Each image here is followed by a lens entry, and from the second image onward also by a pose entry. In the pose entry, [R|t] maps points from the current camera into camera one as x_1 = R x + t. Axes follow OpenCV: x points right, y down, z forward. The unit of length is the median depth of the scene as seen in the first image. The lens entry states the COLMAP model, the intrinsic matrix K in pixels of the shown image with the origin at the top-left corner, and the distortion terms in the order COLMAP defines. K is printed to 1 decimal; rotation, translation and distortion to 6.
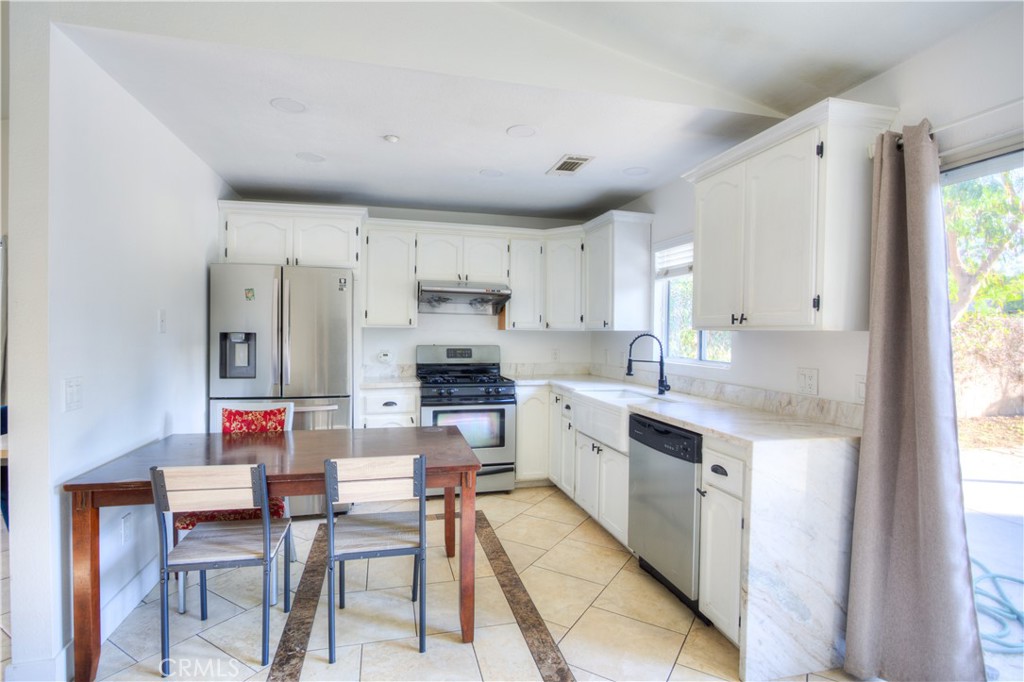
lens RADIAL K [[505.2, 0, 507.4], [0, 505.2, 340.1], [0, 0, 1]] dist [-0.018874, 0.011468]
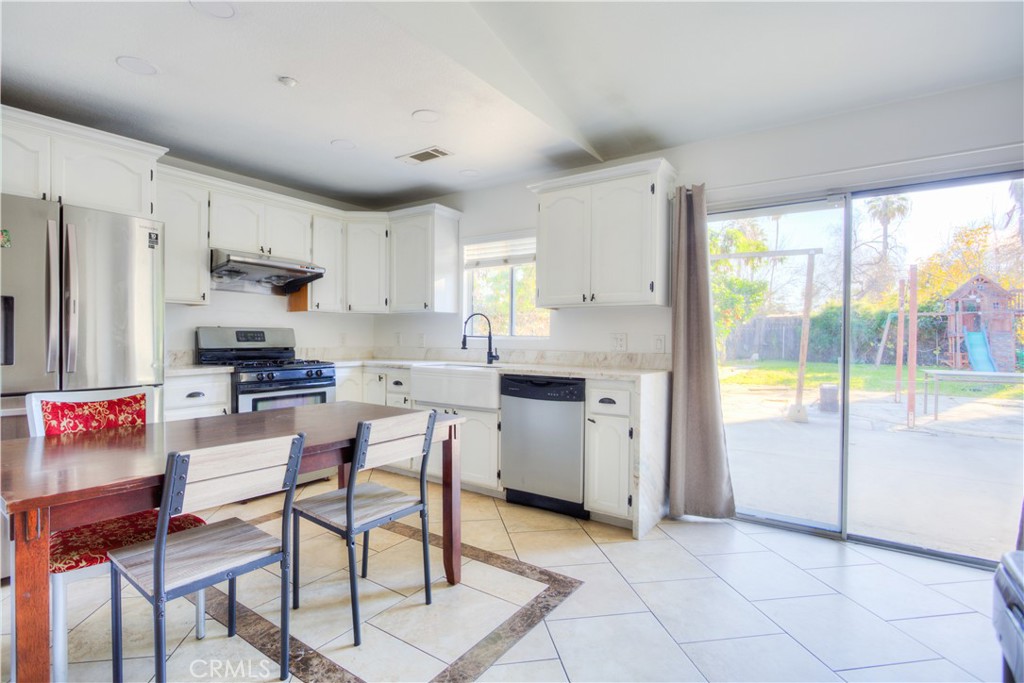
lens RADIAL K [[505.2, 0, 508.0], [0, 505.2, 335.6], [0, 0, 1]] dist [-0.018874, 0.011468]
pose [[0.756250, -0.003101, 0.654275, -0.406734], [0.012368, 0.999878, -0.009557, 0.047872], [-0.654166, 0.015320, 0.756196, 0.061315]]
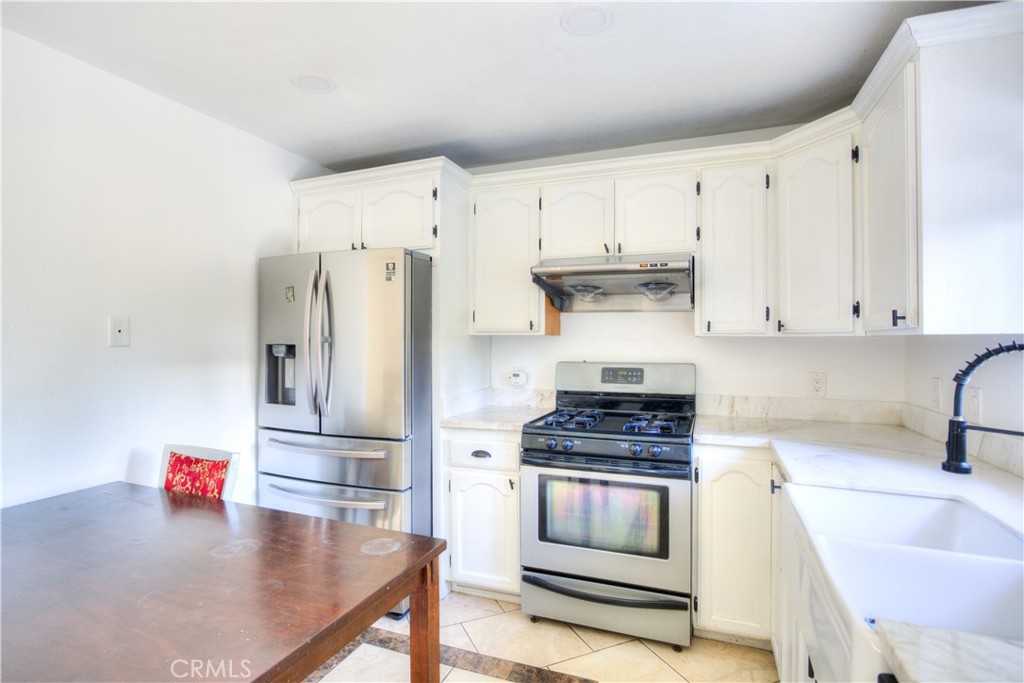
lens RADIAL K [[505.2, 0, 513.4], [0, 505.2, 336.3], [0, 0, 1]] dist [-0.018874, 0.011468]
pose [[0.816517, -0.012474, -0.577186, 0.184306], [-0.000074, 0.999764, -0.021712, -0.009714], [0.577321, 0.017771, 0.816324, 0.532071]]
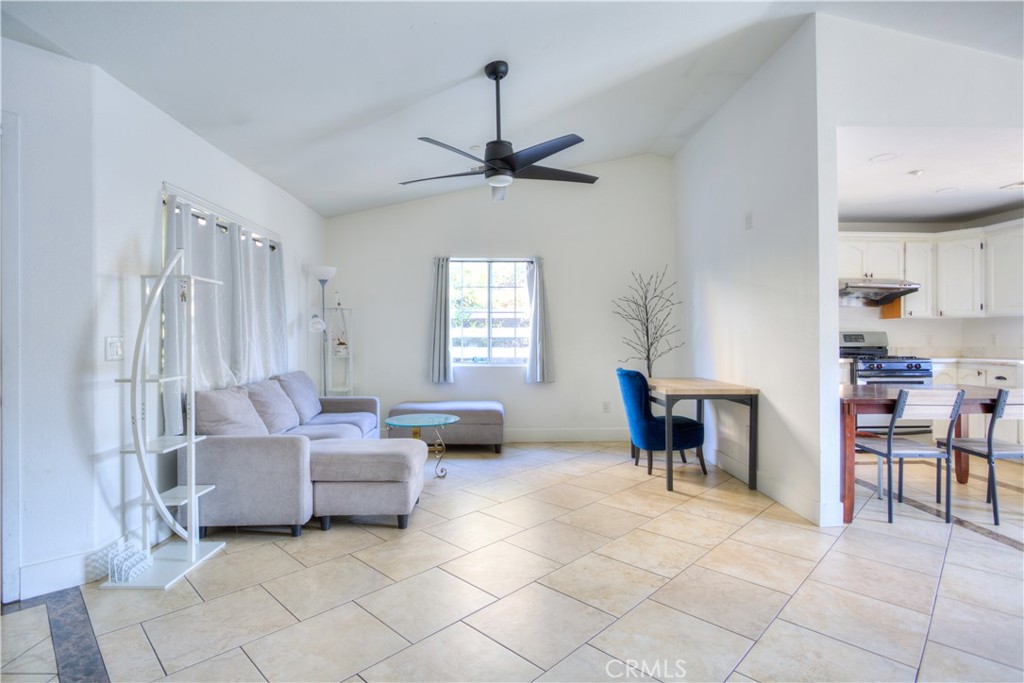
lens RADIAL K [[505.2, 0, 507.4], [0, 505.2, 340.5], [0, 0, 1]] dist [-0.018874, 0.011468]
pose [[0.975808, -0.009791, -0.218410, -0.797010], [0.006918, 0.999879, -0.013915, 0.052463], [0.218520, 0.012067, 0.975758, -0.441949]]
